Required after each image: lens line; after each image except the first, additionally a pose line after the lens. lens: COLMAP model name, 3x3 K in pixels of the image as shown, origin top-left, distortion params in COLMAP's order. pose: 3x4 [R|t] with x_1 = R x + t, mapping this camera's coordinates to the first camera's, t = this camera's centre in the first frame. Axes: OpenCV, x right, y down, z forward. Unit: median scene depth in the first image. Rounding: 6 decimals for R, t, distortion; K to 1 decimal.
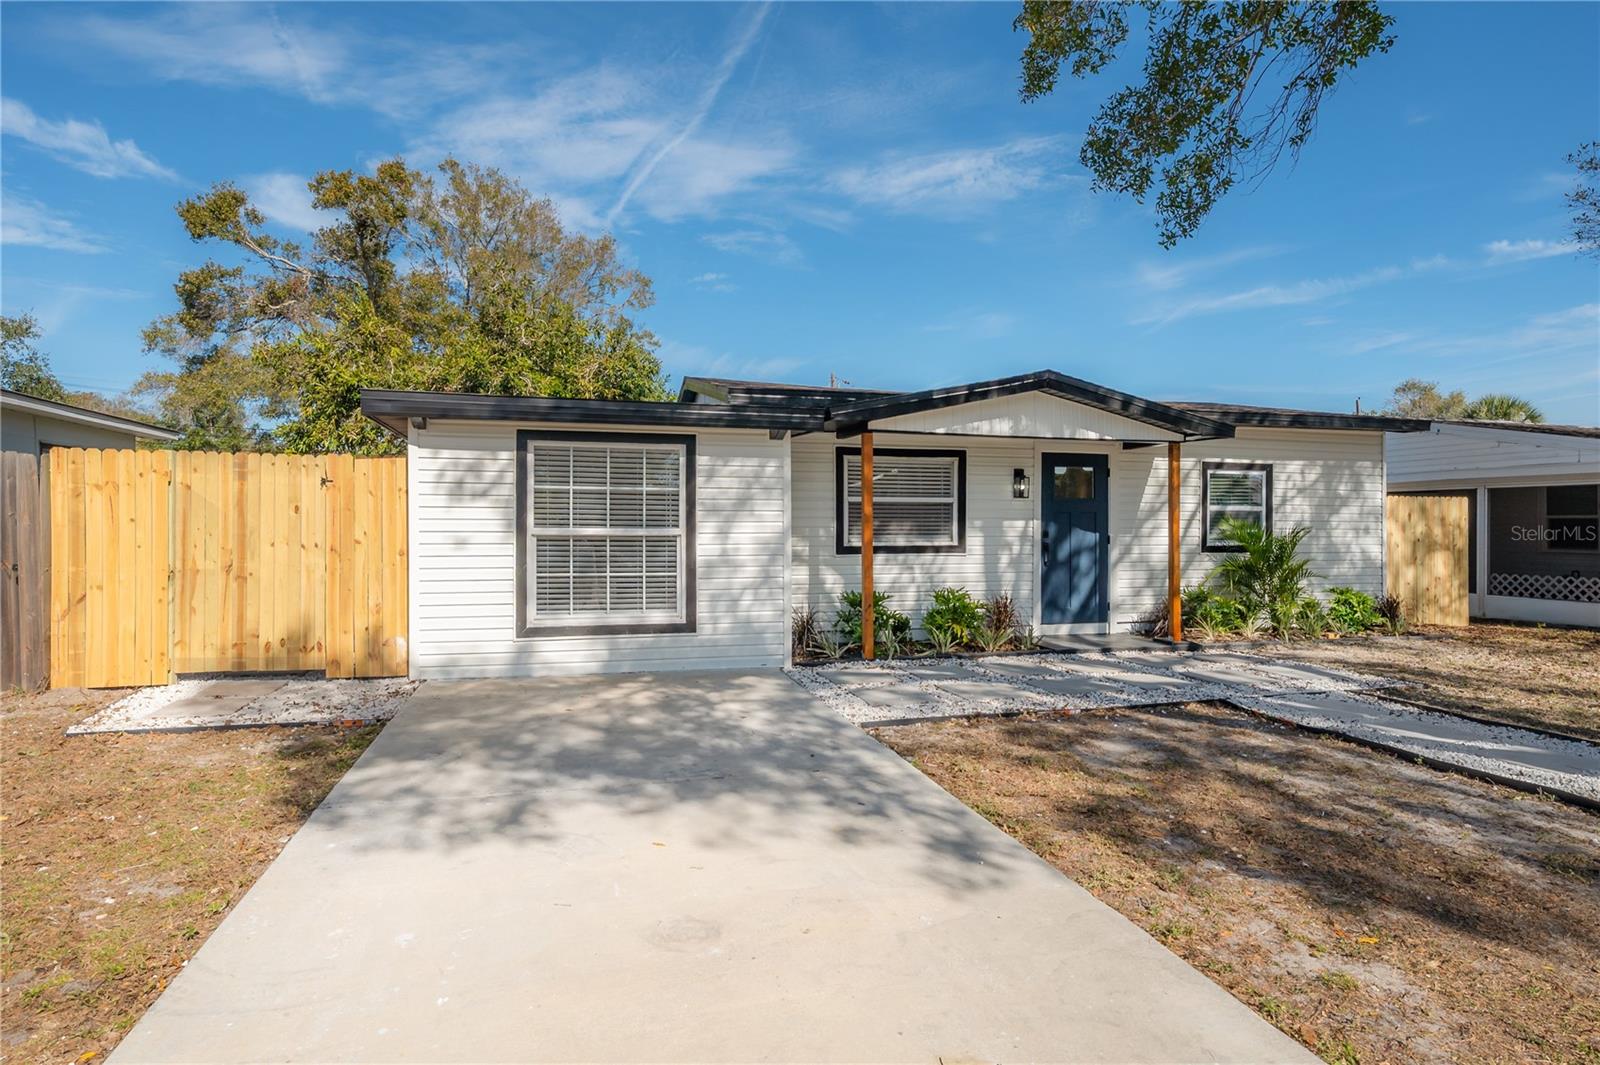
lens RADIAL K [[865.7, 0, 788.6], [0, 865.7, 510.8], [0, 0, 1]] dist [0.000983, -0.003542]
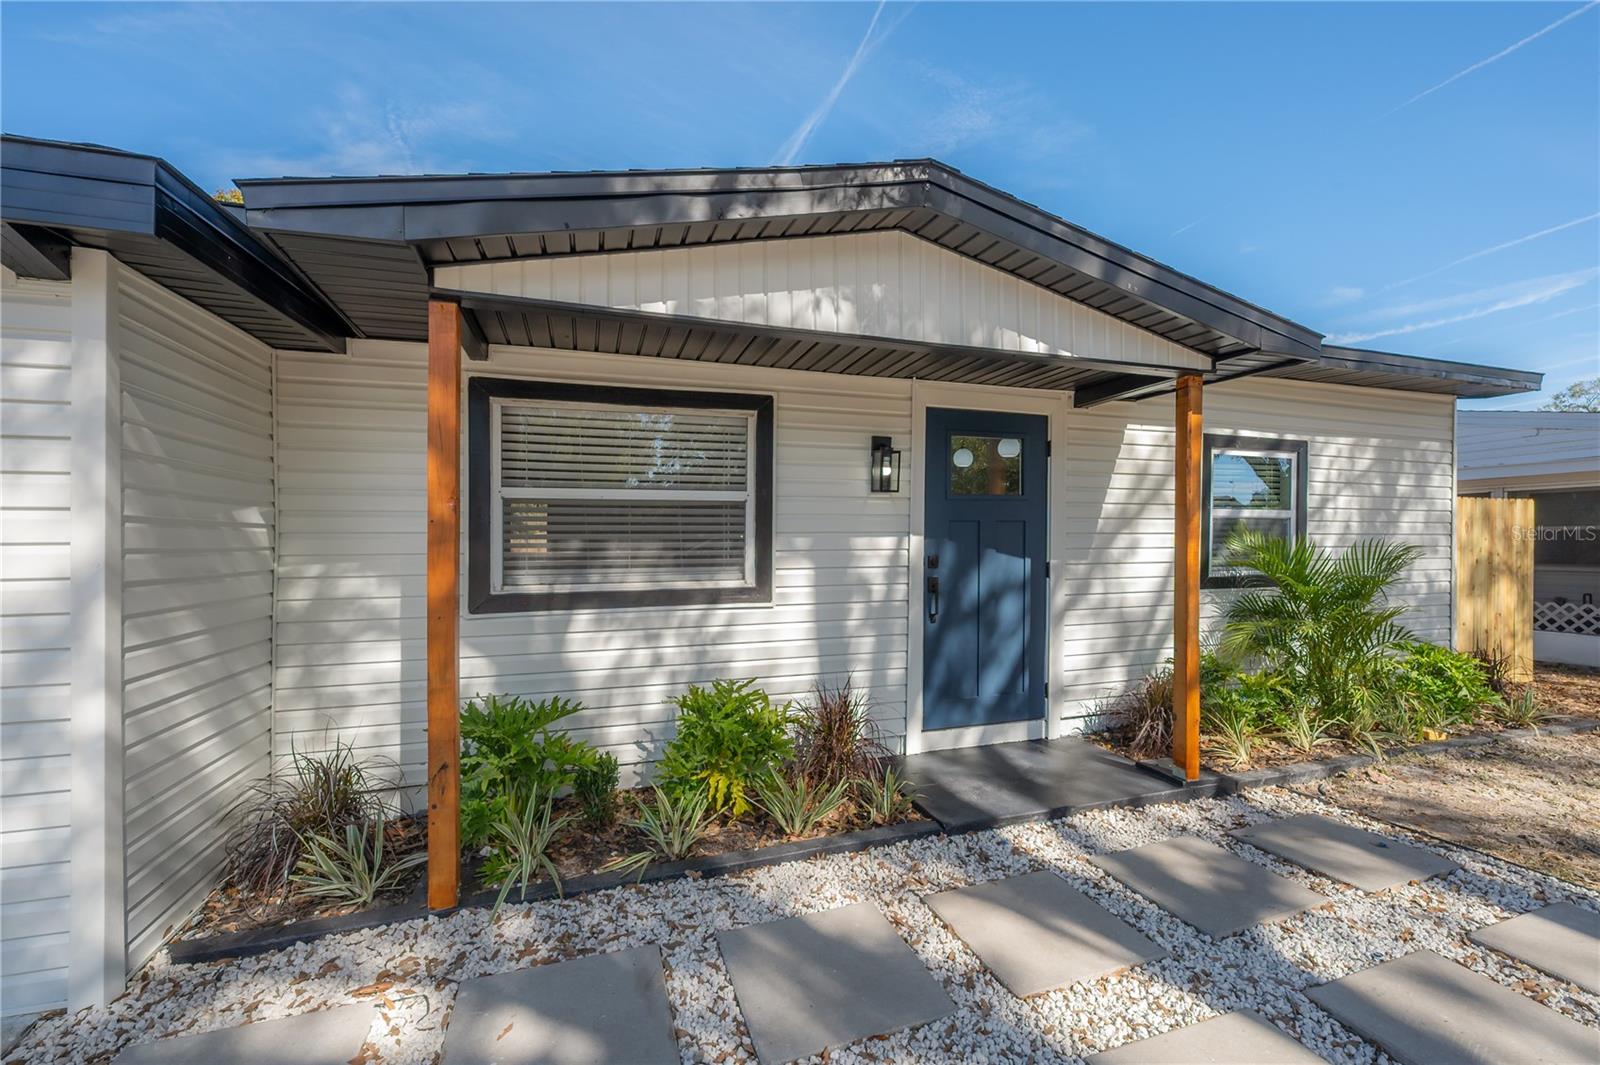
lens RADIAL K [[647.3, 0, 811.4], [0, 647.3, 538.4], [0, 0, 1]] dist [-0.005830, -0.000056]
pose [[0.999281, -0.010211, 0.036504, 0.204719], [0.010046, 0.999939, 0.004686, 0.009951], [-0.036550, -0.004316, 0.999323, 0.600095]]
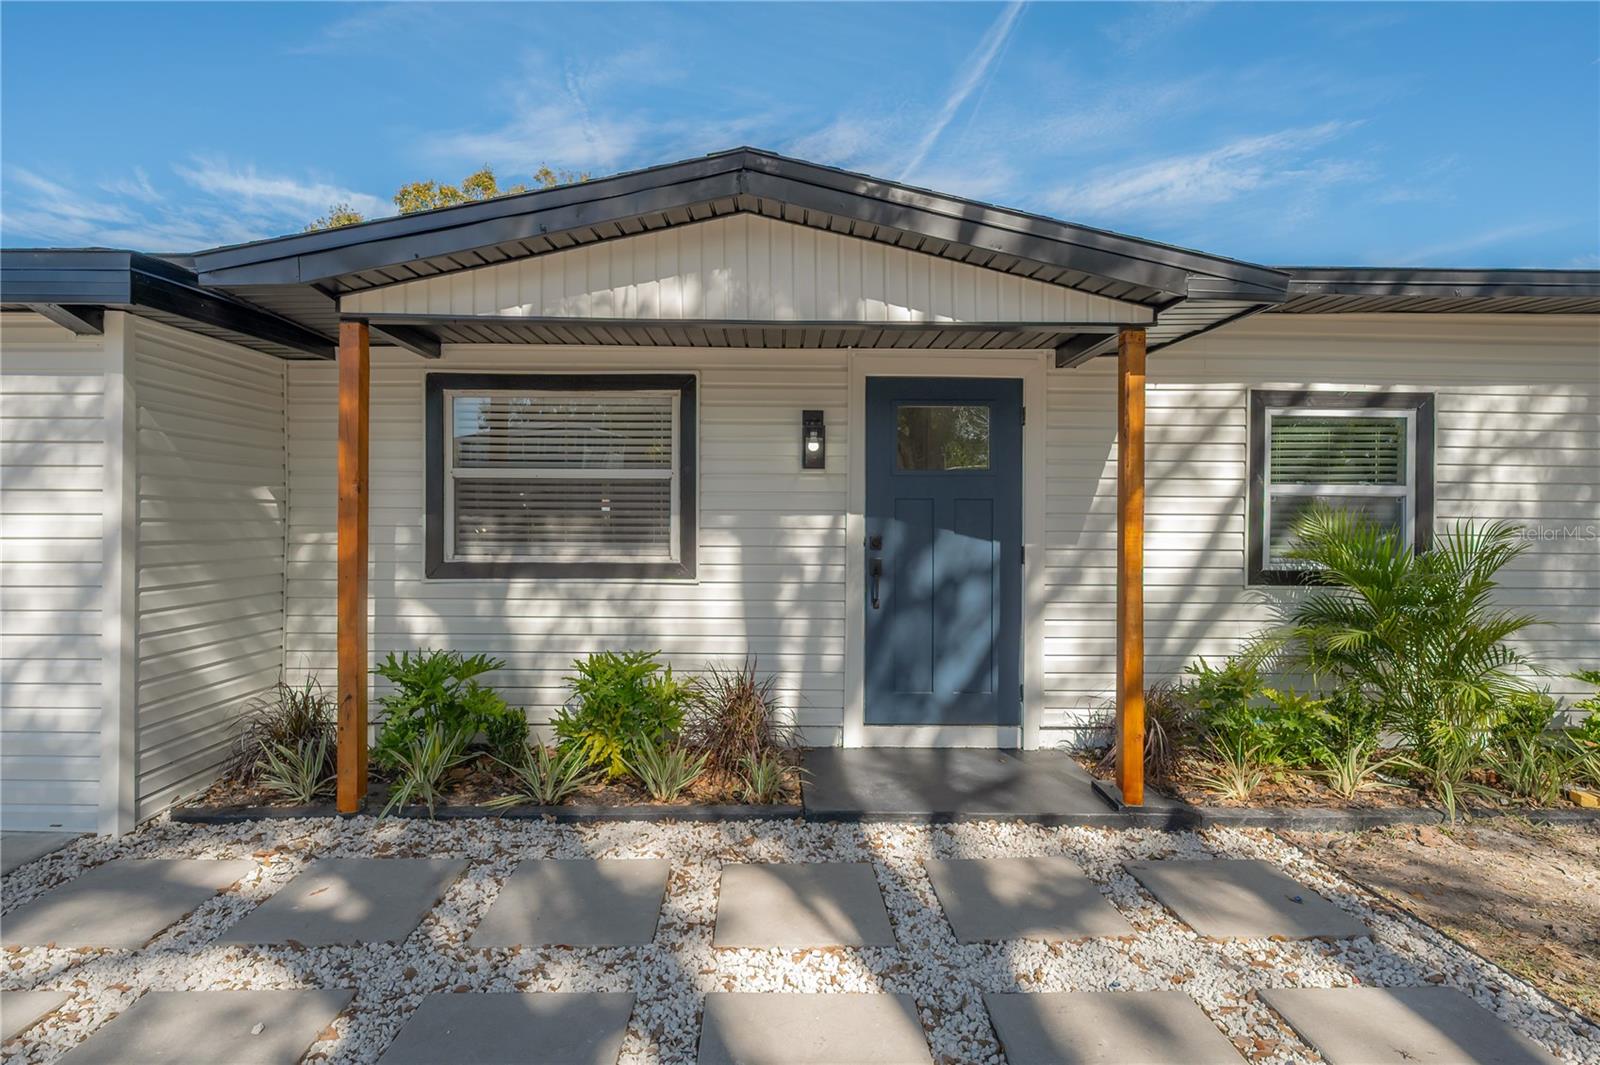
lens RADIAL K [[767.4, 0, 787.8], [0, 767.4, 513.1], [0, 0, 1]] dist [-0.001682, -0.000919]
pose [[0.964004, 0.000531, -0.265888, 0.361656], [0.000445, 0.999993, 0.003611, 0.008532], [0.265888, -0.003600, 0.963997, 0.559035]]
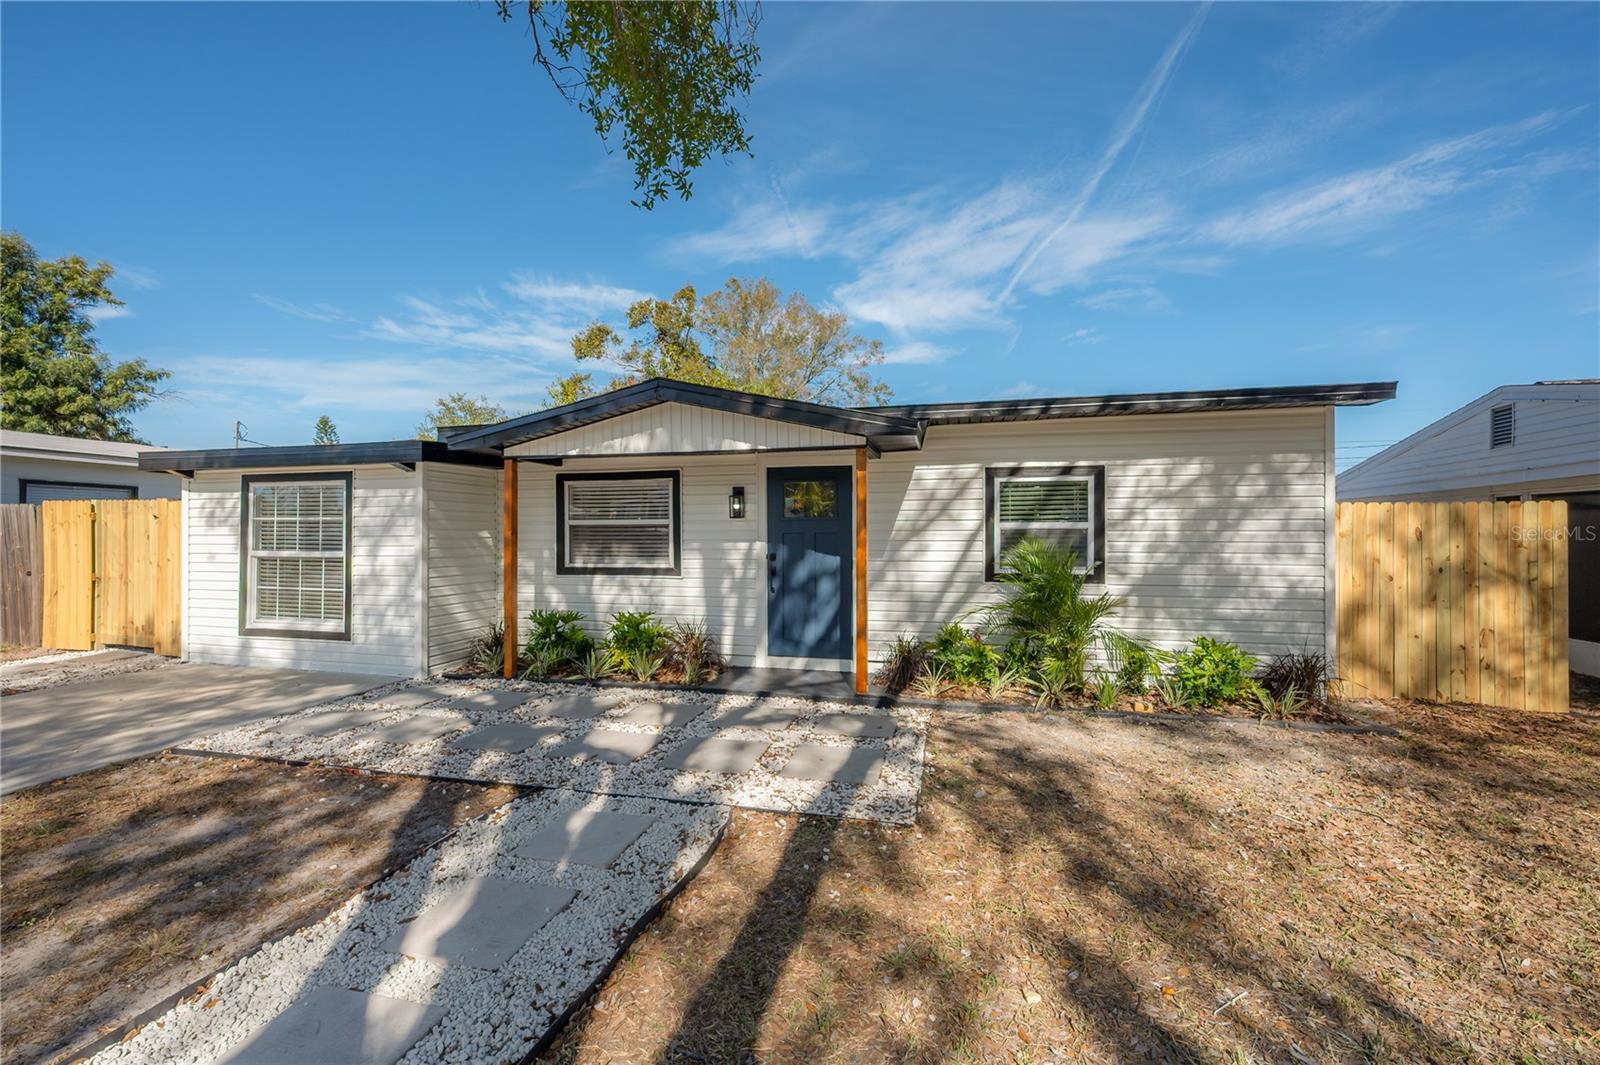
lens RADIAL K [[647.3, 0, 805.4], [0, 647.3, 534.6], [0, 0, 1]] dist [-0.005830, -0.000056]
pose [[0.872493, -0.005253, -0.488599, 0.655752], [0.011953, 0.999872, 0.010594, -0.003293], [0.488481, -0.015084, 0.872444, 0.420243]]
